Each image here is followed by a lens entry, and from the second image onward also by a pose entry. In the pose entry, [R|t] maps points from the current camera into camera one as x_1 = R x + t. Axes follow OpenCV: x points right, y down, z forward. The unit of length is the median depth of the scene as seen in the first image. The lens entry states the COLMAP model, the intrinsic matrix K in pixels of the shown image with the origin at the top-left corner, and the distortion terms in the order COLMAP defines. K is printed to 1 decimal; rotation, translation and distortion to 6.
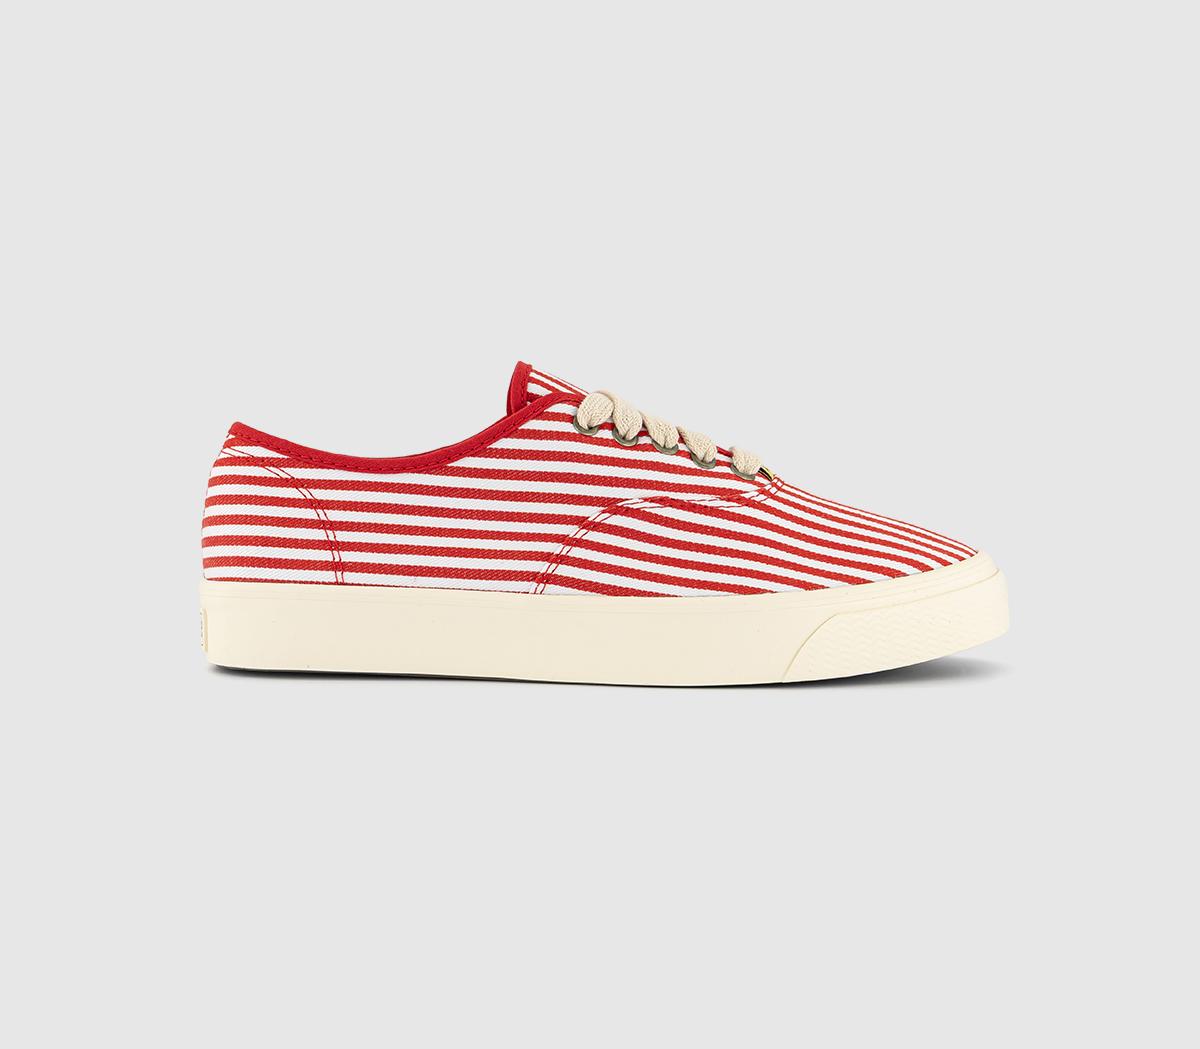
lens RADIAL K [[1802.6, 0, 600.0], [0, 1802.6, 524.5], [0, 0, 1]] dist [0.008952, 0.038681]
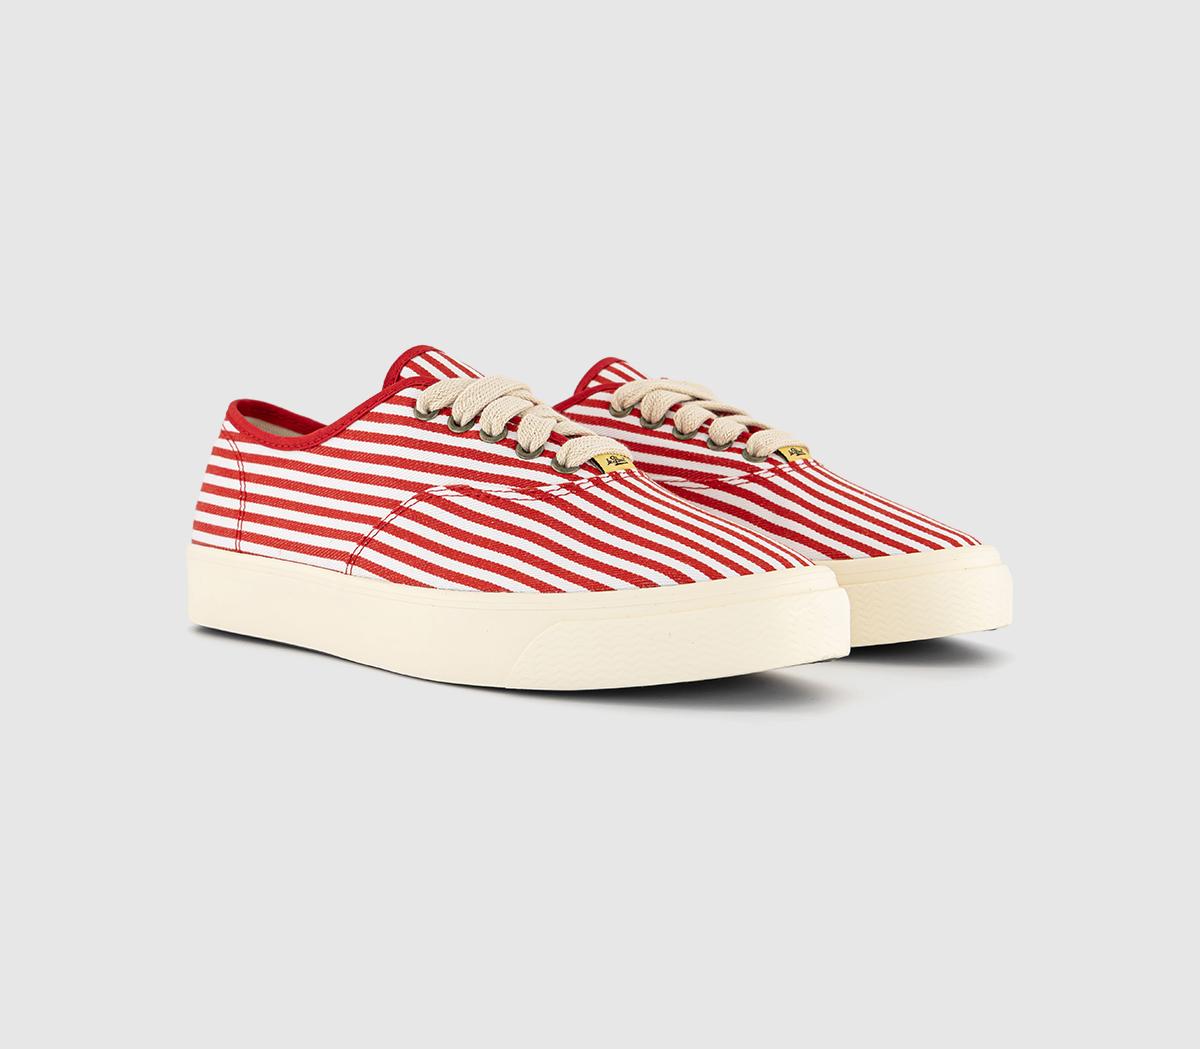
lens RADIAL K [[1802.6, 0, 600.0], [0, 1802.6, 524.5], [0, 0, 1]] dist [0.008952, 0.038681]
pose [[0.820941, 0.063412, -0.567481, 0.647687], [-0.057306, 0.997947, 0.028612, -0.026336], [0.568130, 0.009031, 0.822889, 0.241923]]
